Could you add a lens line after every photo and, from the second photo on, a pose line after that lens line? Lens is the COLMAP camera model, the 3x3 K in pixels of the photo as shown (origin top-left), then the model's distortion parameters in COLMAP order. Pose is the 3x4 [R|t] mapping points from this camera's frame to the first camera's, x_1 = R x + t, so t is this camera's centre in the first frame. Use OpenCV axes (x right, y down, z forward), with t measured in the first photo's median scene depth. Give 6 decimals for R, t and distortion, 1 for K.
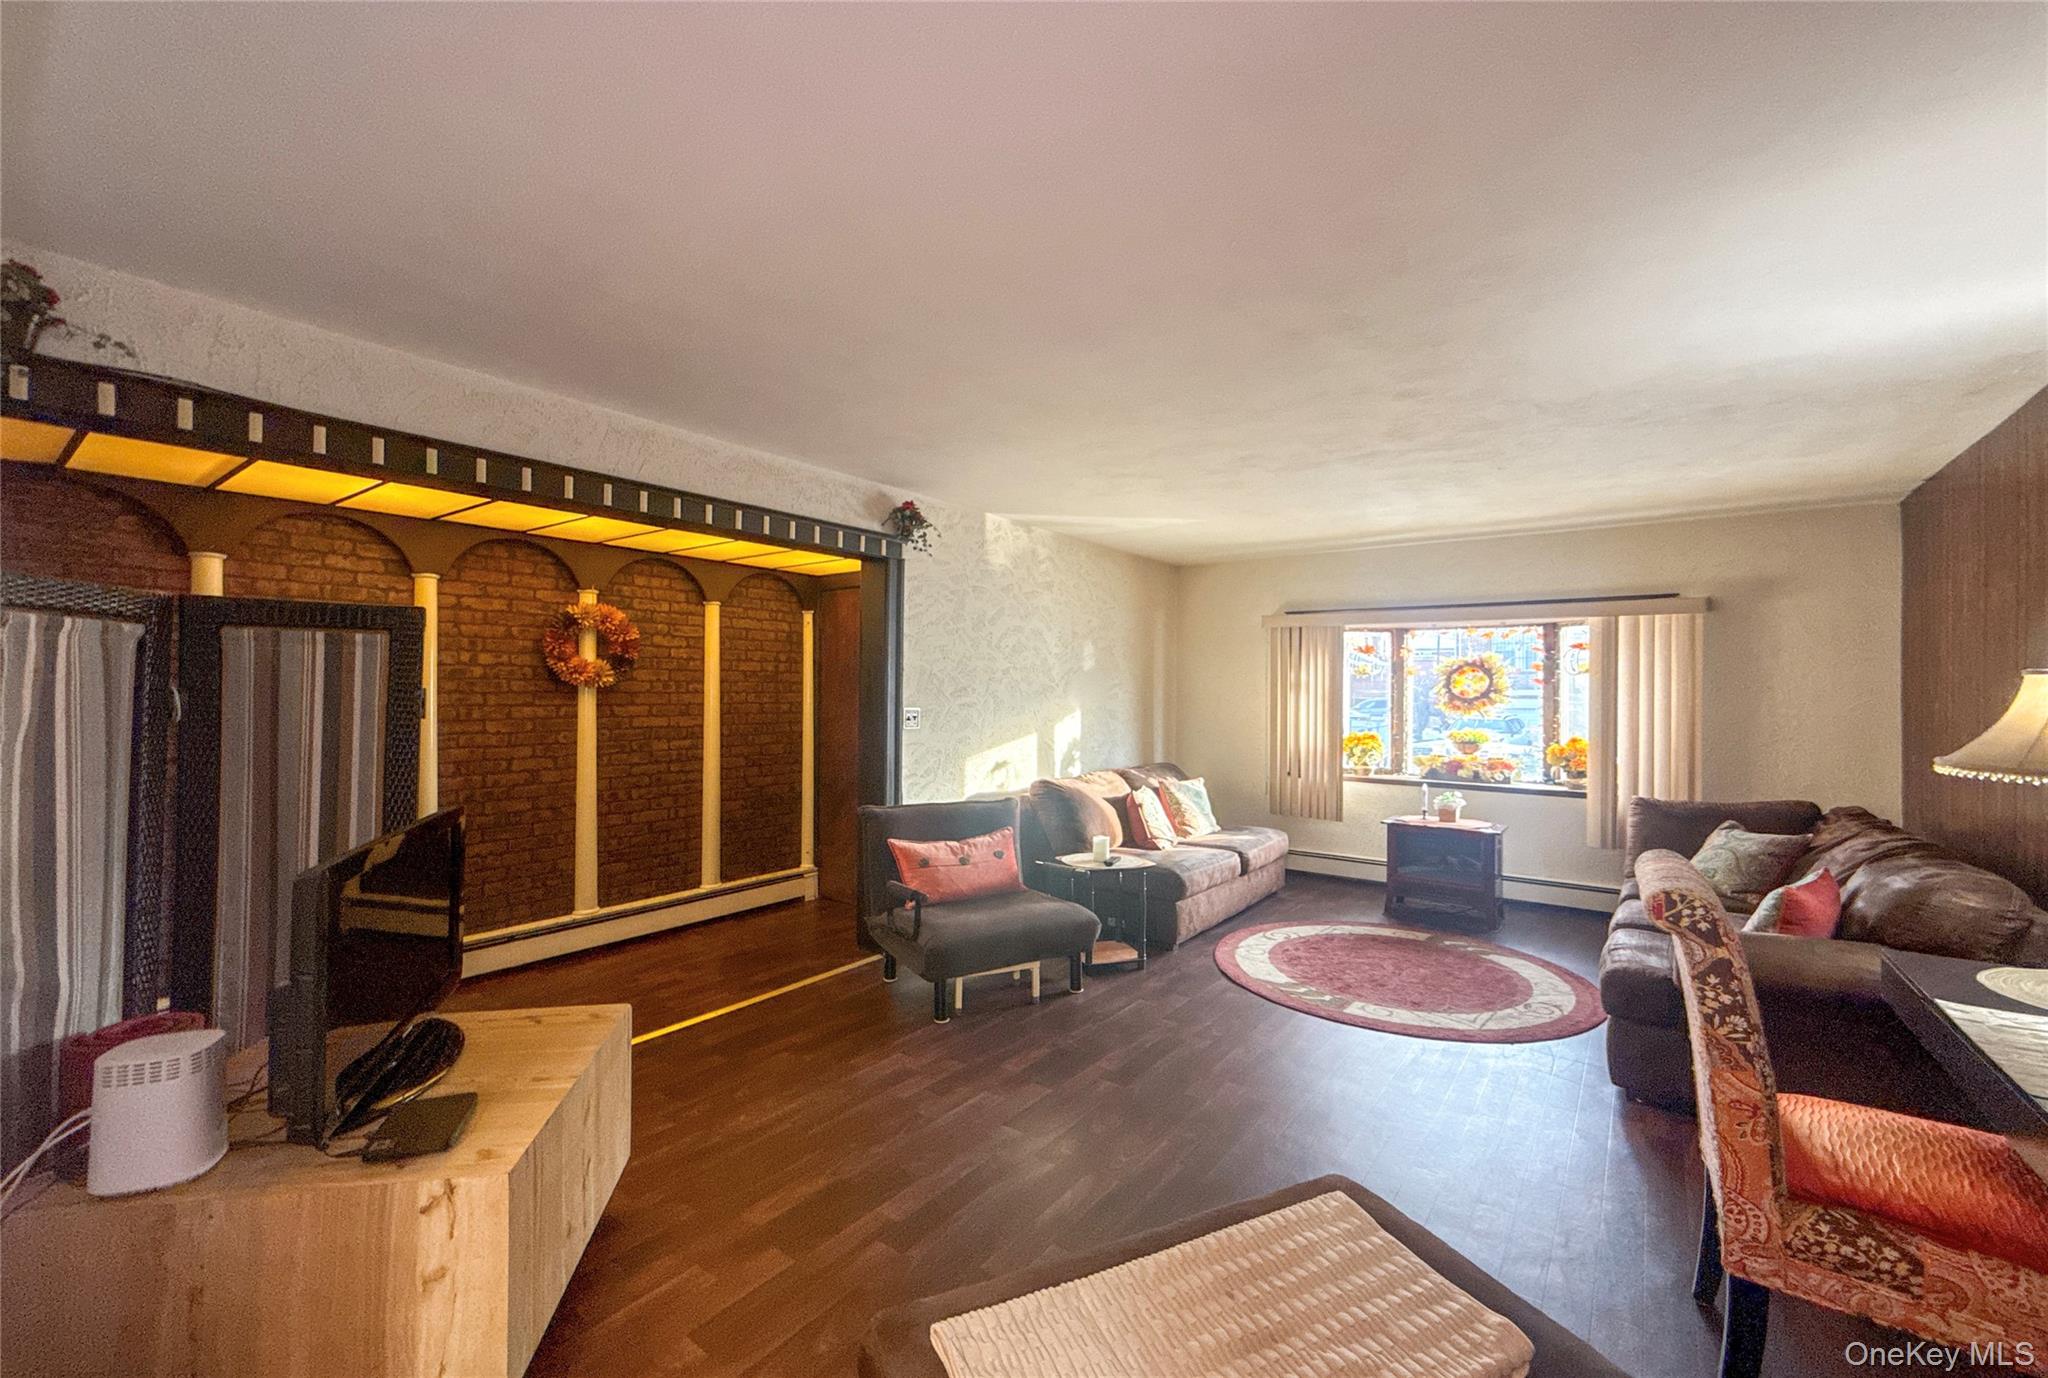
lens RADIAL K [[831.5, 0, 1025.2], [0, 831.5, 686.5], [0, 0, 1]] dist [-0.000003, 0.000003]
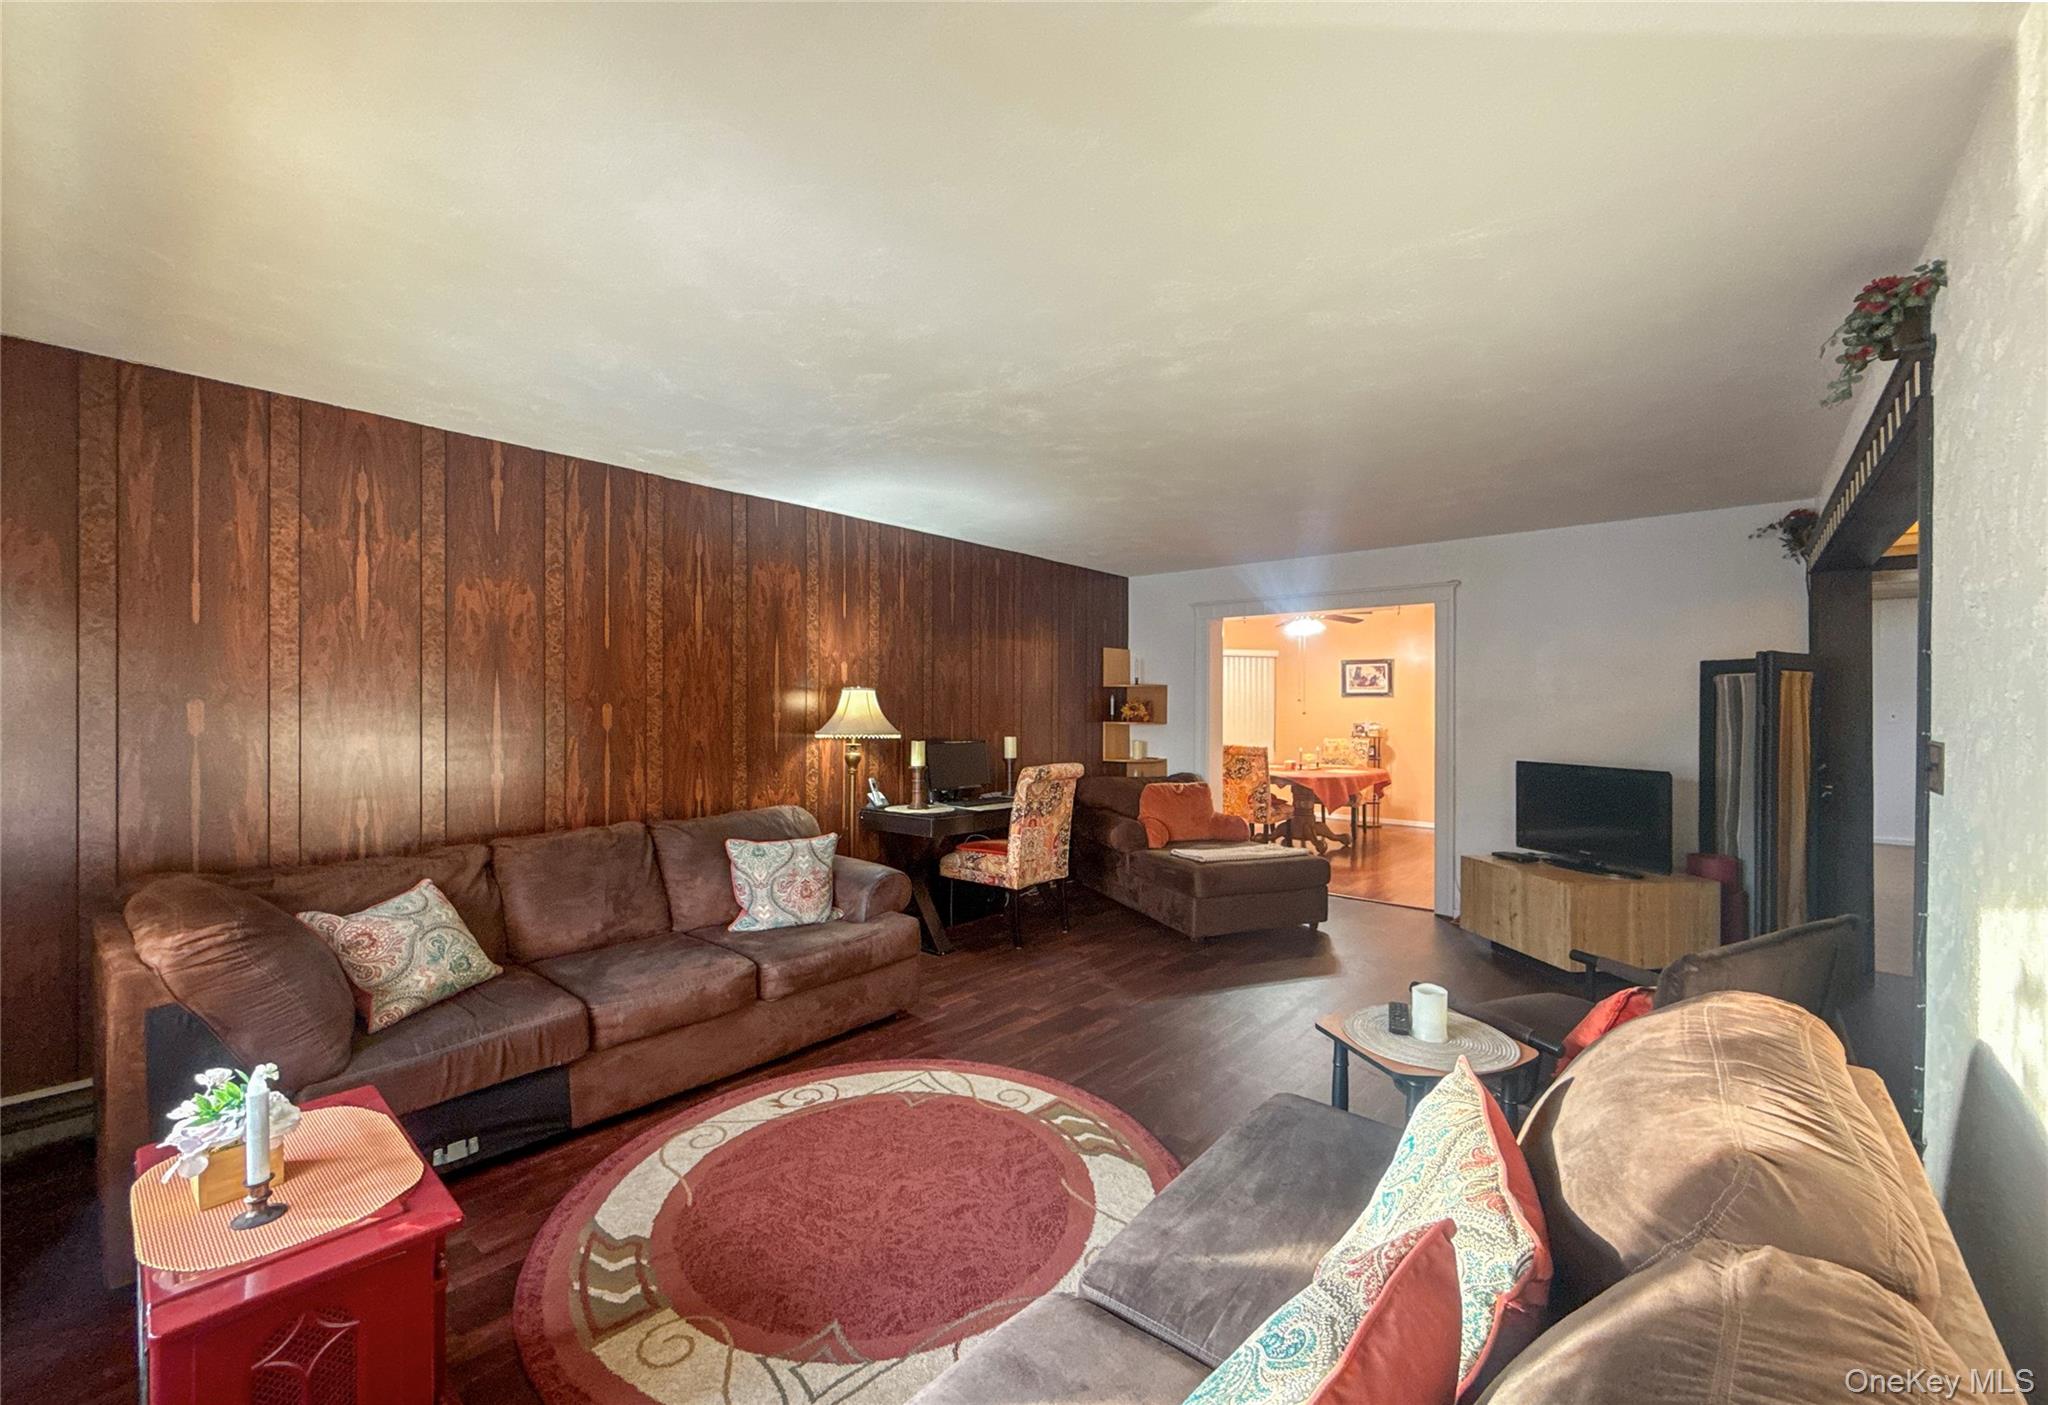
lens RADIAL K [[823.2, 0, 1022.7], [0, 823.2, 706.6], [0, 0, 1]] dist [0.000720, 0.000115]
pose [[-0.997897, -0.006554, 0.064480, 0.359466], [-0.006943, 0.999959, -0.005808, 0.016730], [-0.064439, -0.006243, -0.997902, 1.767376]]
